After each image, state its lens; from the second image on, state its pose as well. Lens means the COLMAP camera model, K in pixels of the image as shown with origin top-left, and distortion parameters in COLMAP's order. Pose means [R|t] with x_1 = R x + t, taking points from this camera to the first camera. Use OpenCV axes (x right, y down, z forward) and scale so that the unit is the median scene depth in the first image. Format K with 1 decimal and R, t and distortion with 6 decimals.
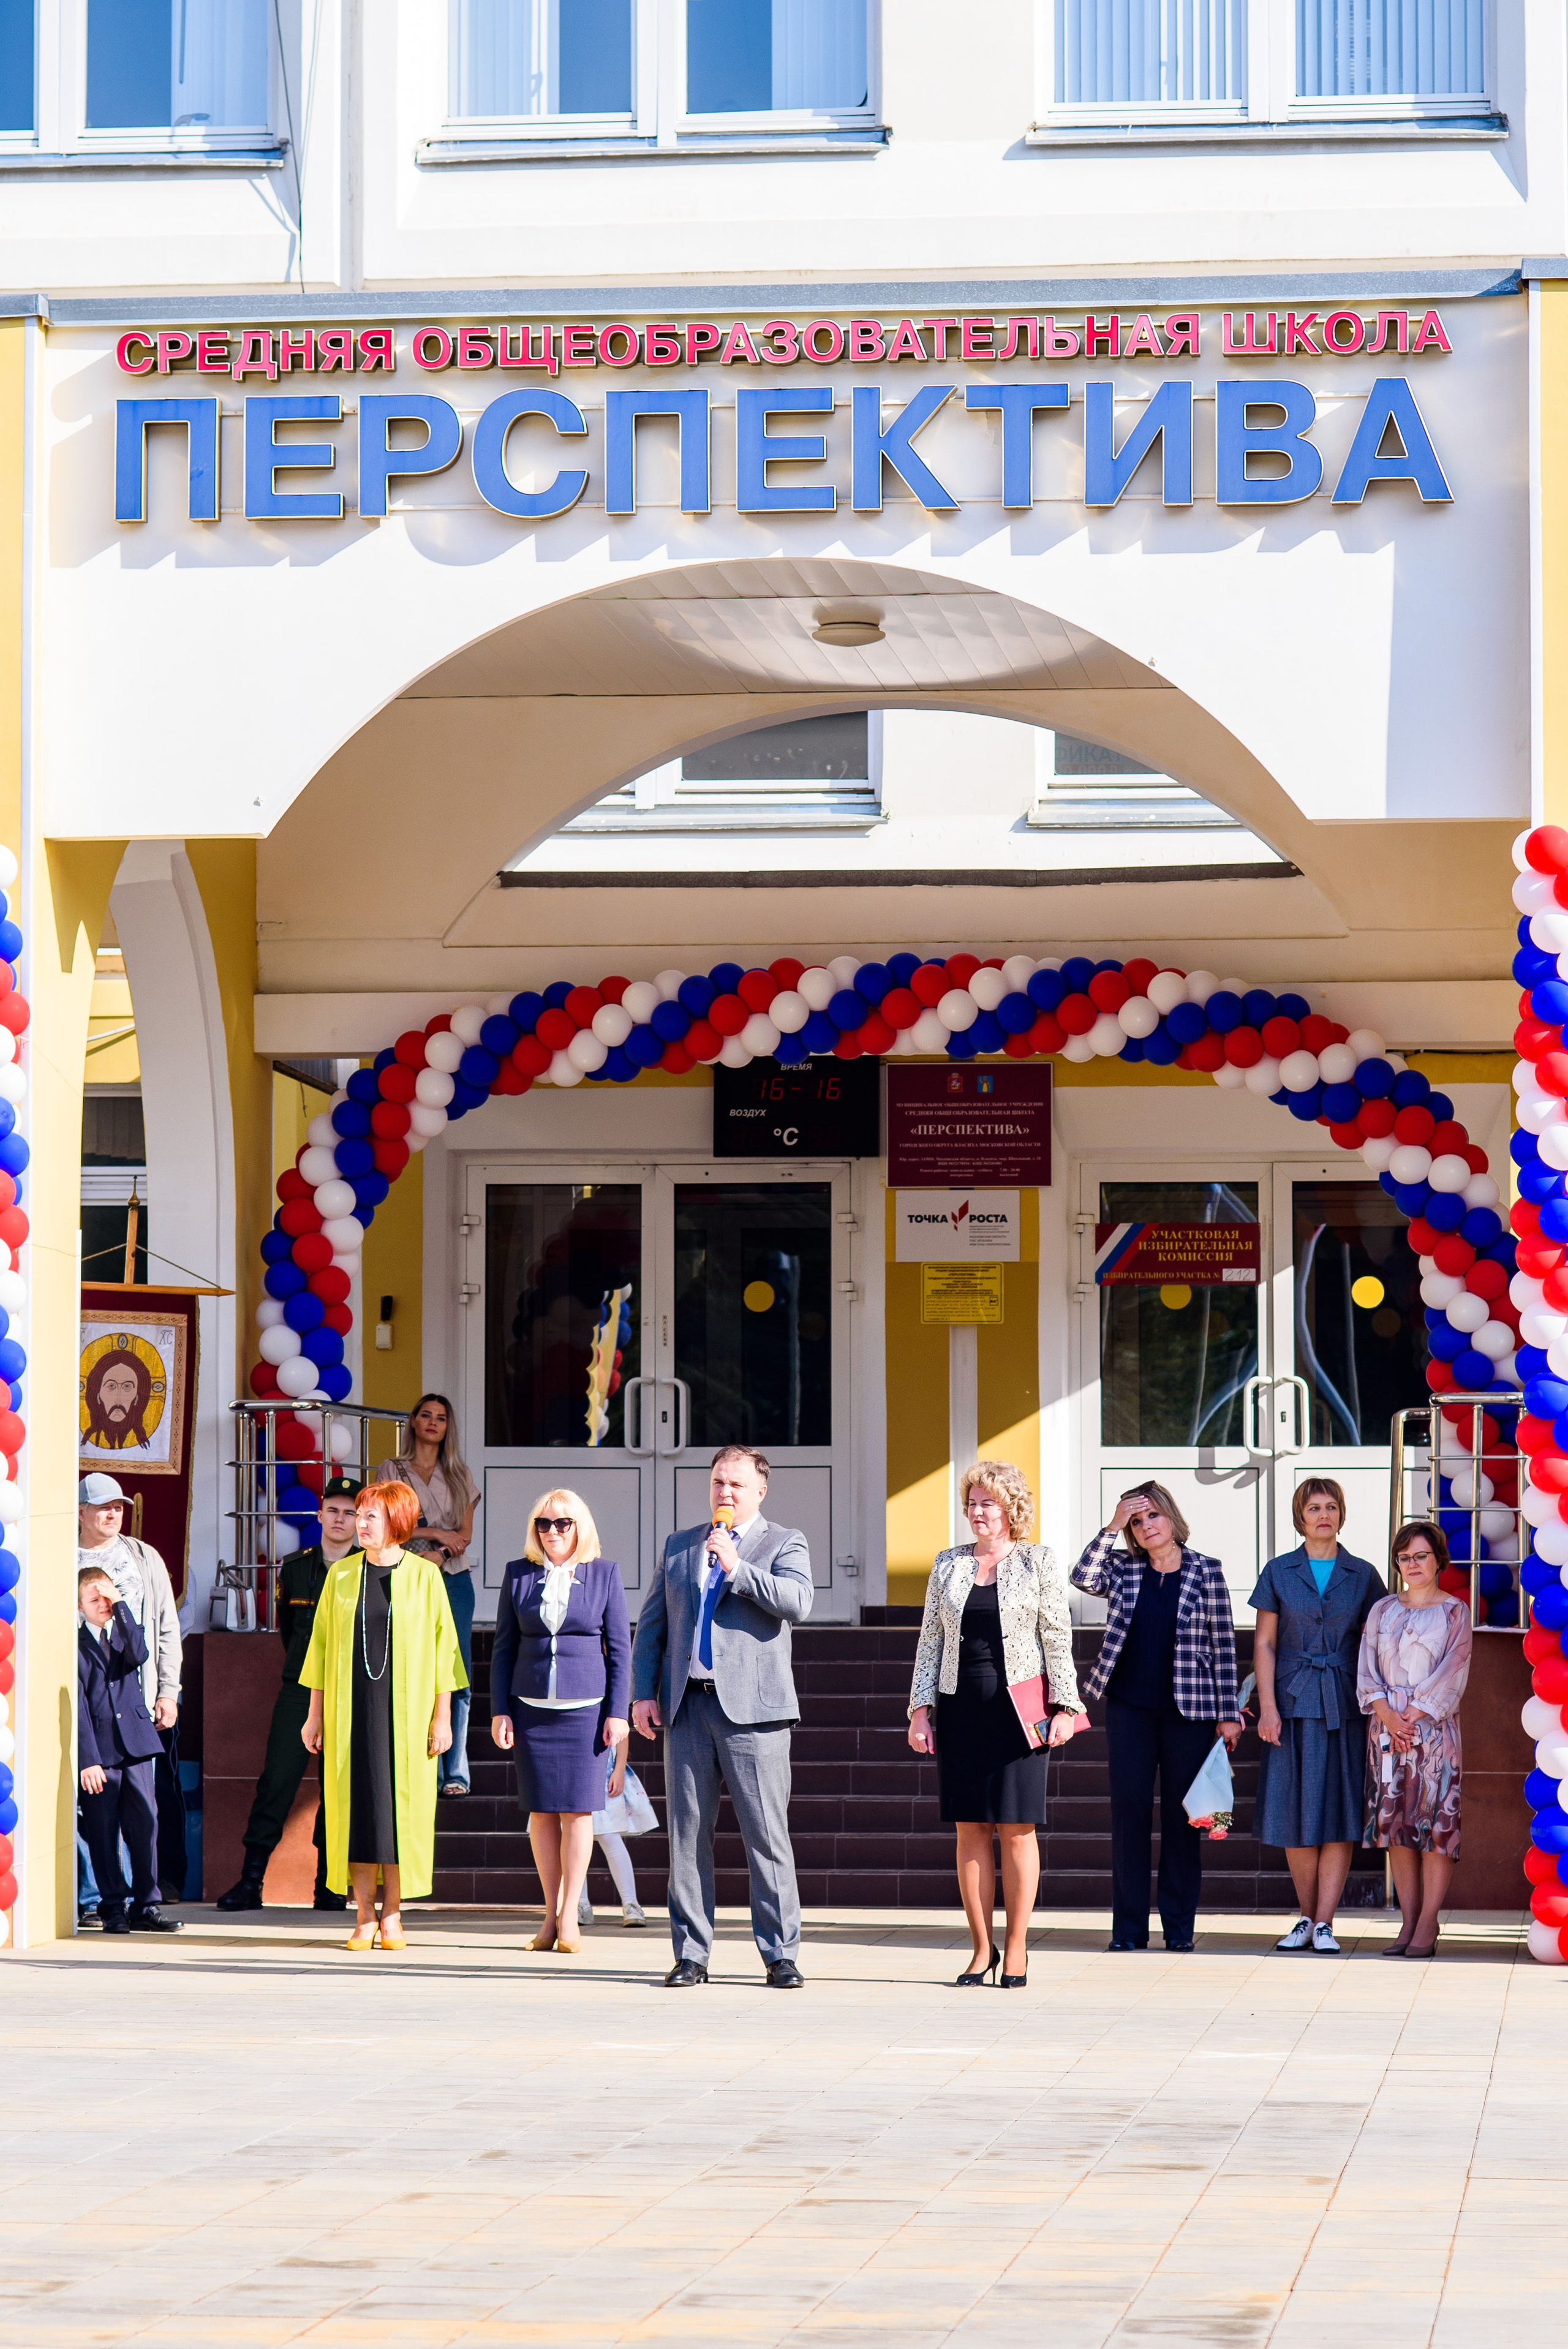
lens RADIAL K [[7181.7, 0, 784.0], [0, 7181.7, 1174.5], [0, 0, 1]] dist [0.045662, -1.782754]
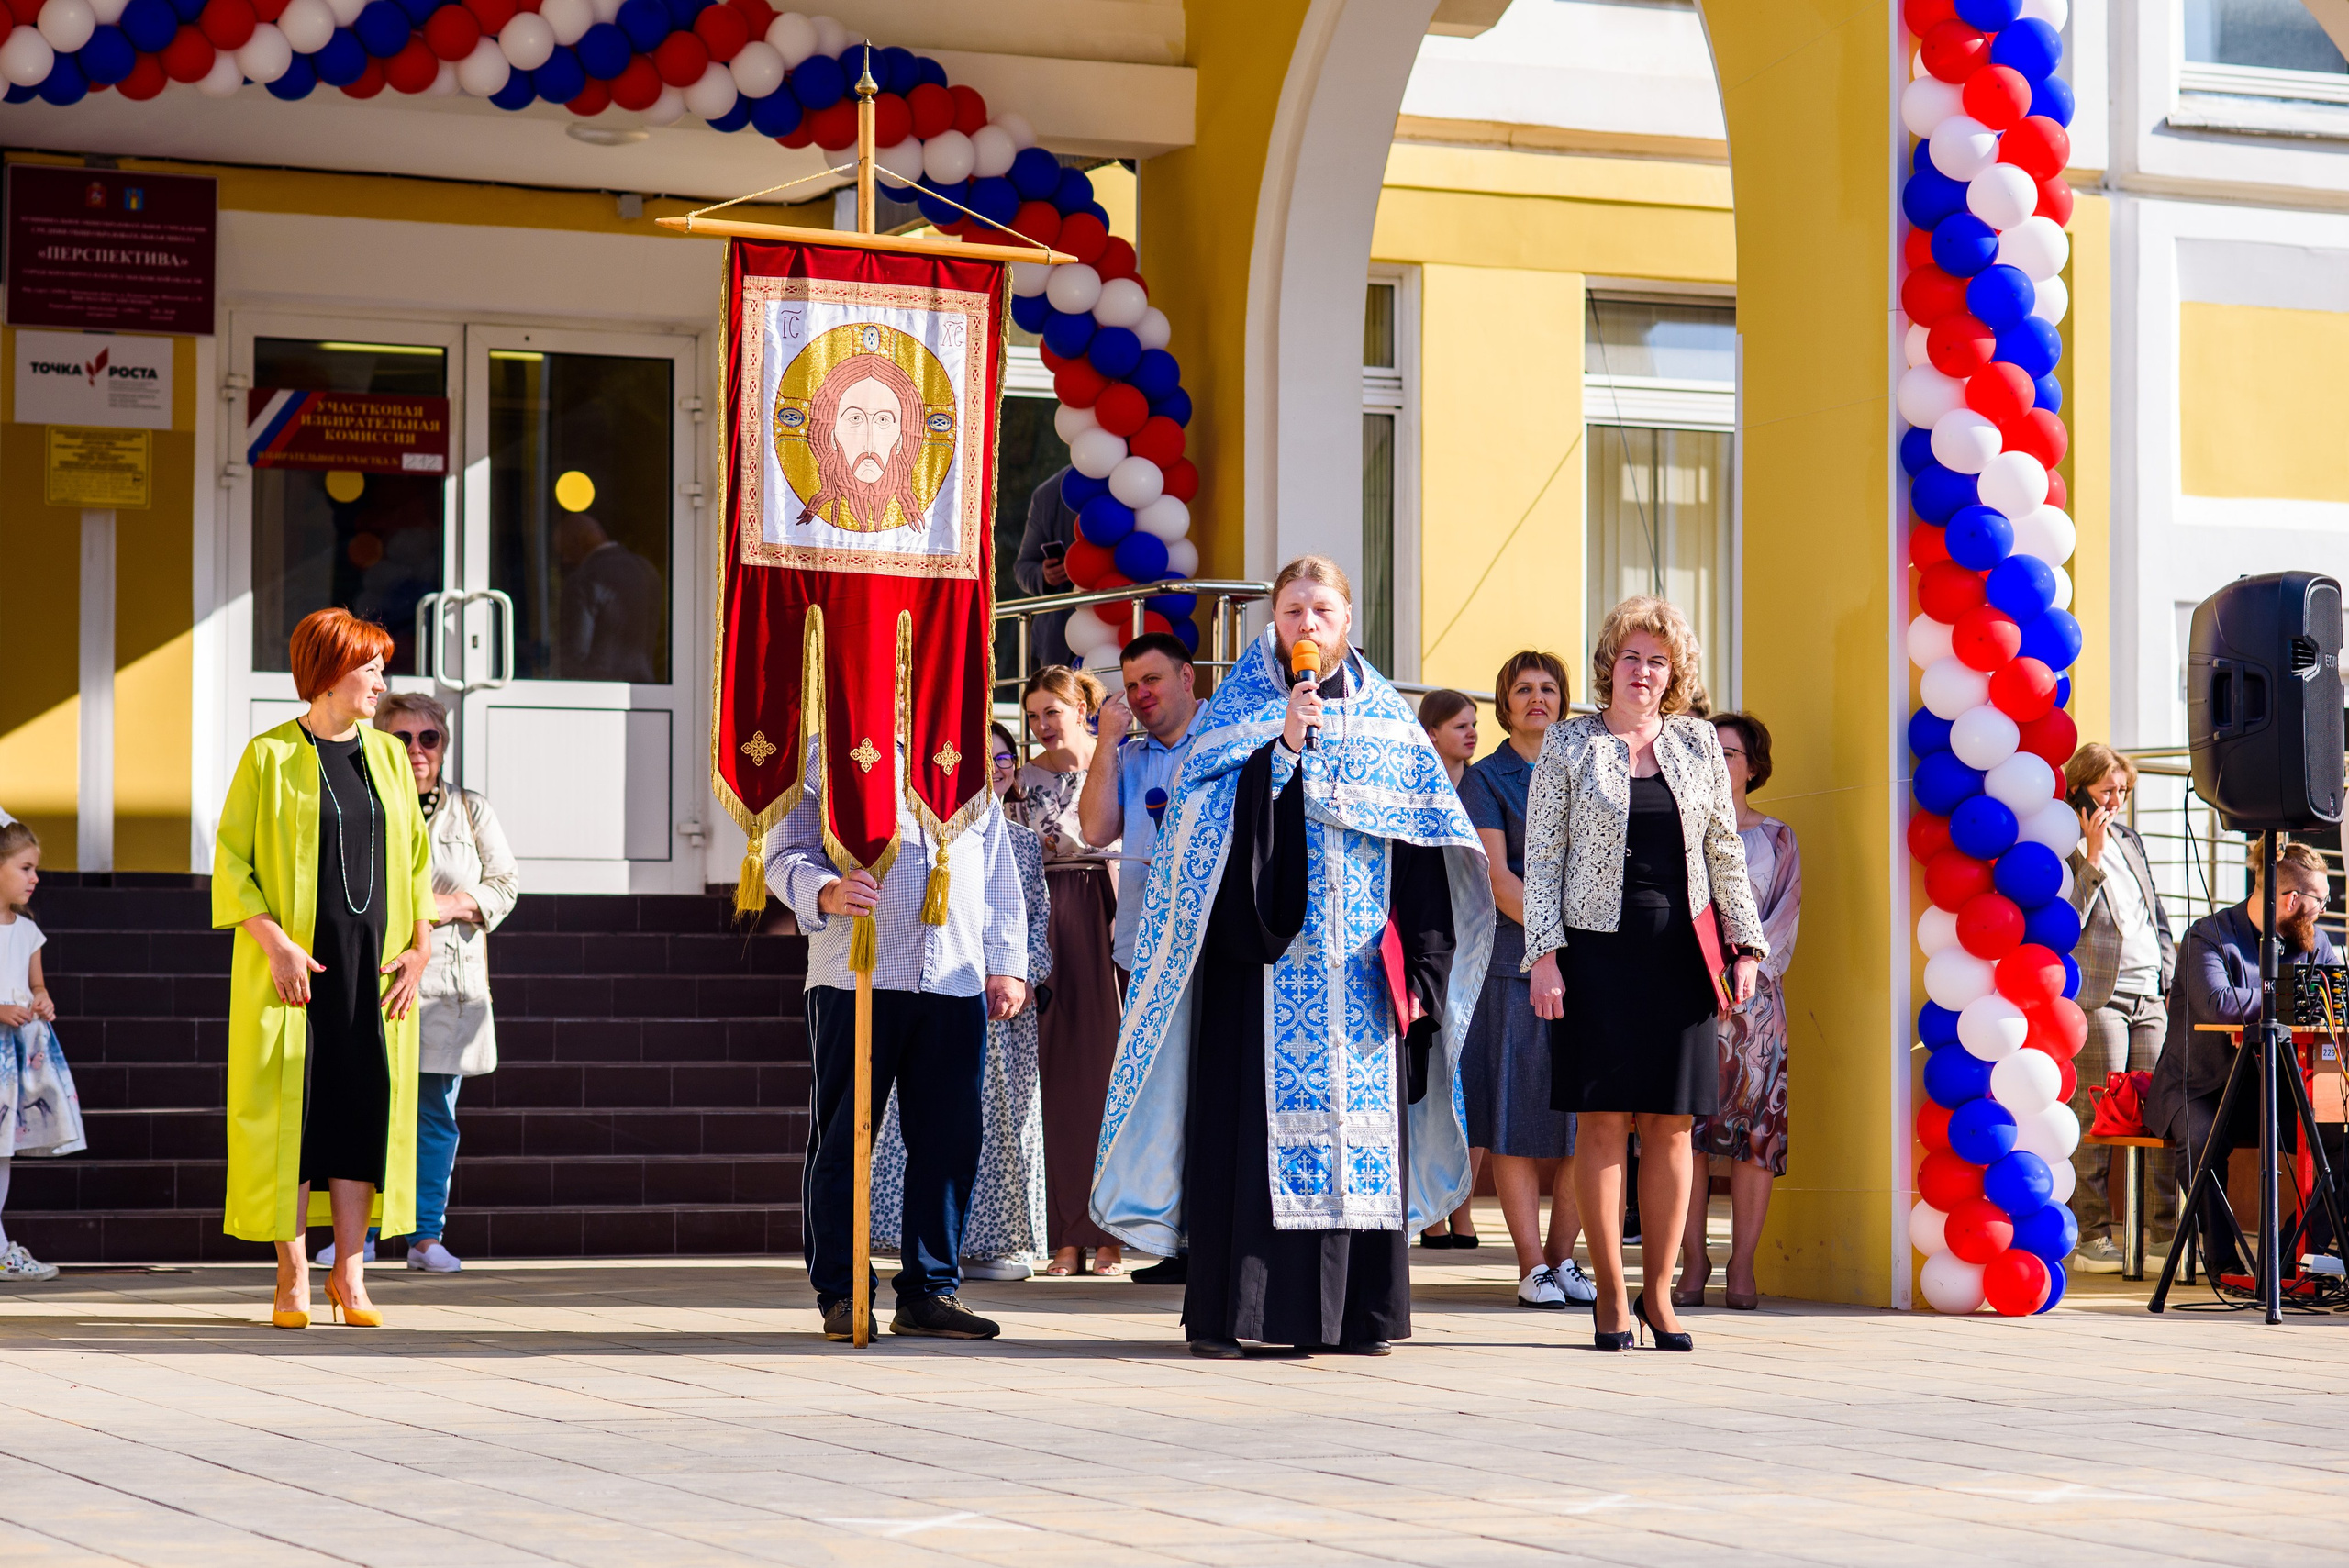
lens RADIAL K [[5896.2, 0, 1174.5], [0, 5896.2, 784.0], [0, 0, 1]] dist [-0.027412, -0.244073]
pose [[0.854301, 0.022854, 0.519276, -0.219844], [-0.035047, 0.999292, 0.013678, 0.040696], [-0.518596, -0.029884, 0.854497, 0.427750]]
